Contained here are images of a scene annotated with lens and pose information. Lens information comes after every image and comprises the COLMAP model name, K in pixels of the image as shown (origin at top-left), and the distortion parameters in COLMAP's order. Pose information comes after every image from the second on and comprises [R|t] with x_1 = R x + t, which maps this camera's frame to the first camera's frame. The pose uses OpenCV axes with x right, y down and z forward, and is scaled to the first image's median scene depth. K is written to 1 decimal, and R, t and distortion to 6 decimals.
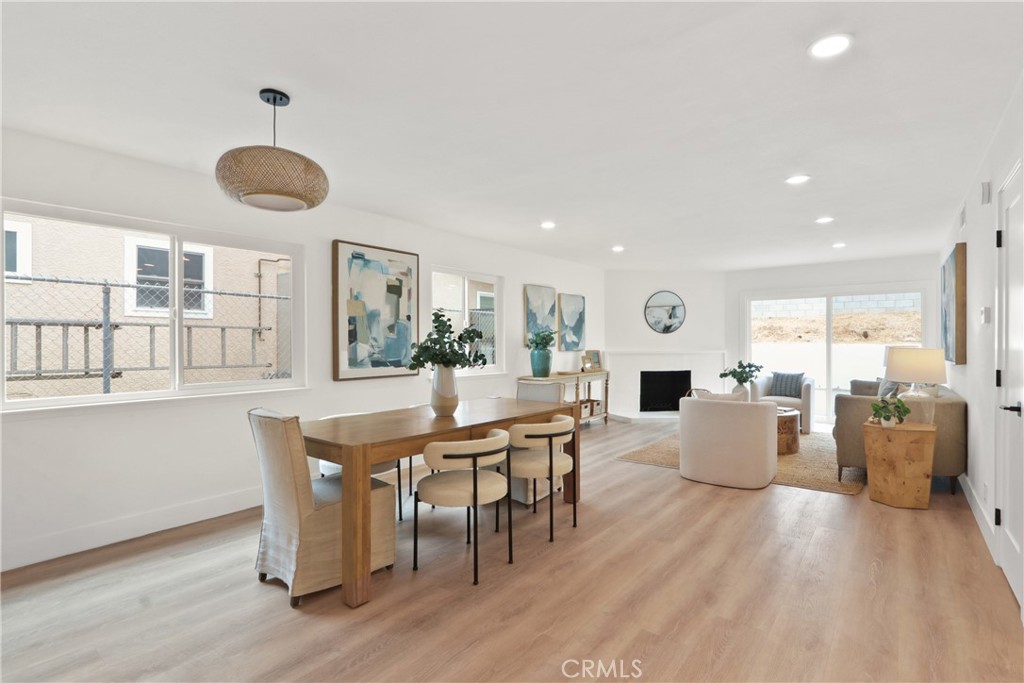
lens RADIAL K [[483.3, 0, 516.8], [0, 483.3, 344.4], [0, 0, 1]] dist [-0.022226, 0.000154]
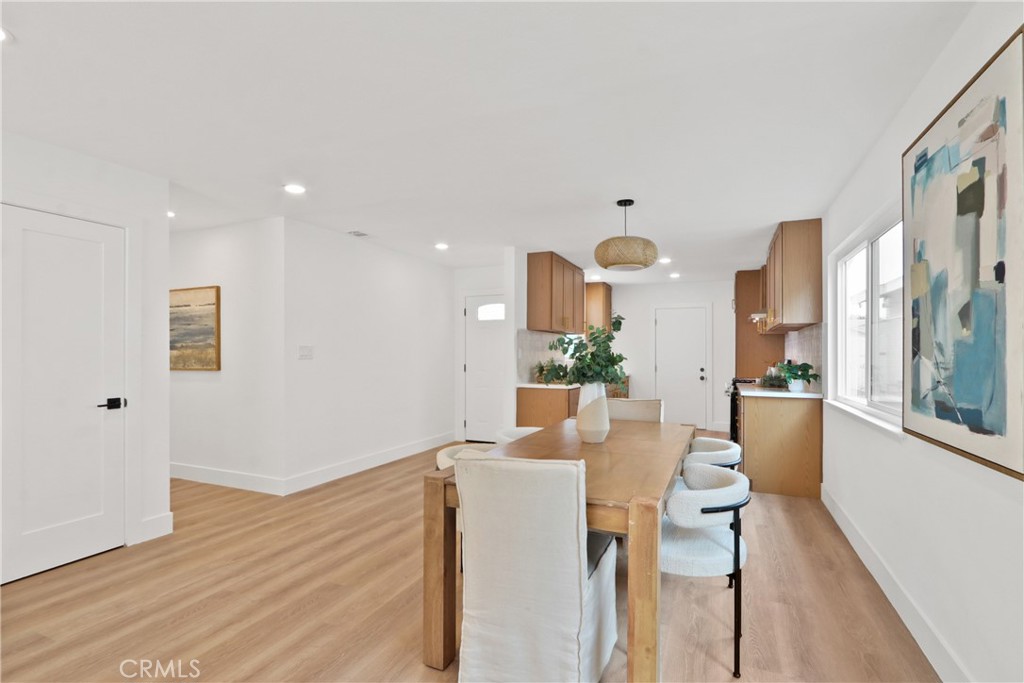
lens RADIAL K [[478.4, 0, 519.0], [0, 478.4, 352.6], [0, 0, 1]] dist [-0.018260, 0.000084]
pose [[-0.963966, 0.000288, -0.266024, 0.135039], [-0.000739, 0.999993, 0.003760, -0.007320], [0.266023, 0.003821, -0.963959, 1.217983]]
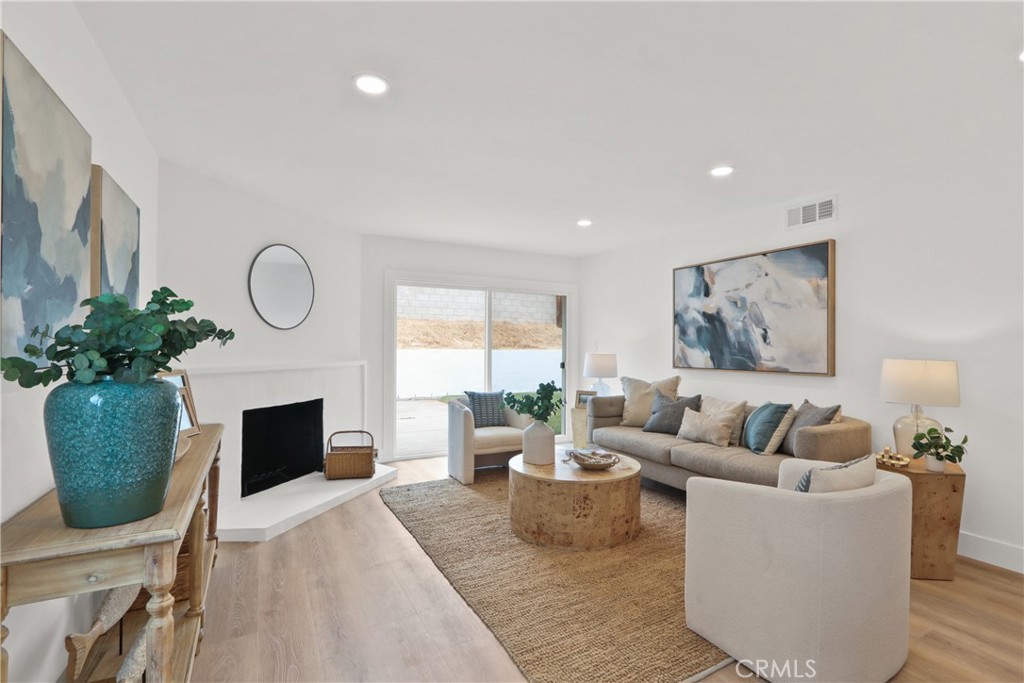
lens RADIAL K [[478.4, 0, 519.0], [0, 478.4, 352.6], [0, 0, 1]] dist [-0.018260, 0.000084]
pose [[0.388572, -0.005889, 0.921400, -0.090053], [-0.003226, 0.999965, 0.007752, -0.006330], [-0.921413, -0.005985, 0.388539, 1.011252]]
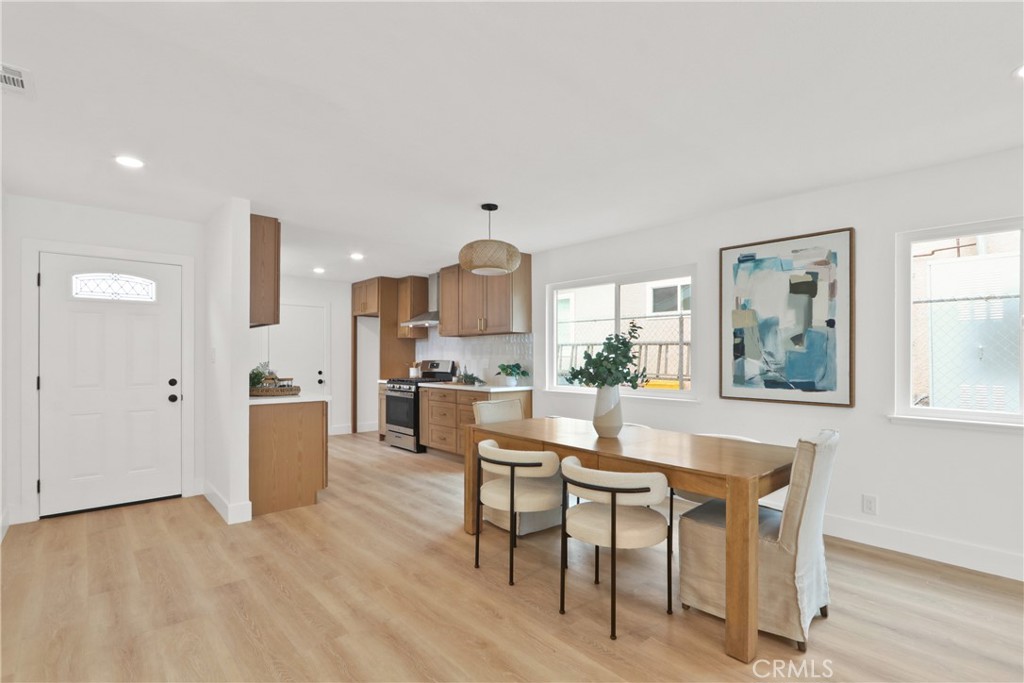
lens RADIAL K [[478.4, 0, 519.0], [0, 478.4, 352.6], [0, 0, 1]] dist [-0.018260, 0.000084]
pose [[-0.158103, -0.004228, -0.987414, 0.541388], [-0.006373, 0.999974, -0.003261, -0.007161], [0.987402, 0.005777, -0.158126, 0.672386]]
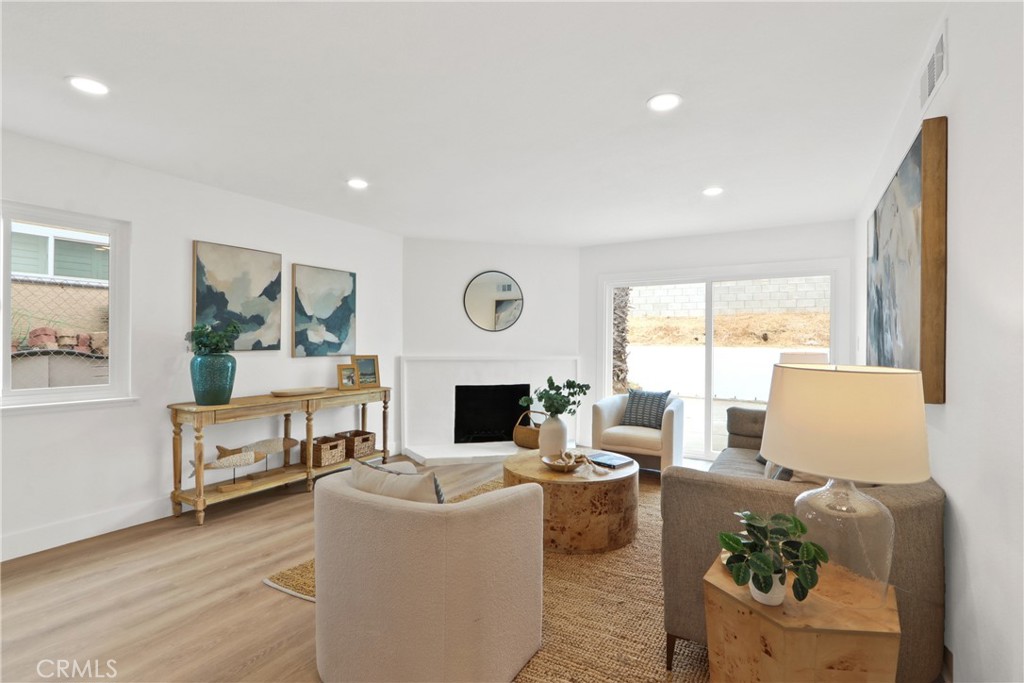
lens RADIAL K [[475.7, 0, 516.4], [0, 475.7, 344.1], [0, 0, 1]] dist [-0.018087, 0.000019]
pose [[0.990837, 0.008584, 0.134789, 0.430372], [-0.008445, 0.999963, -0.001606, -0.006523], [-0.134797, 0.000453, 0.990873, 0.535017]]
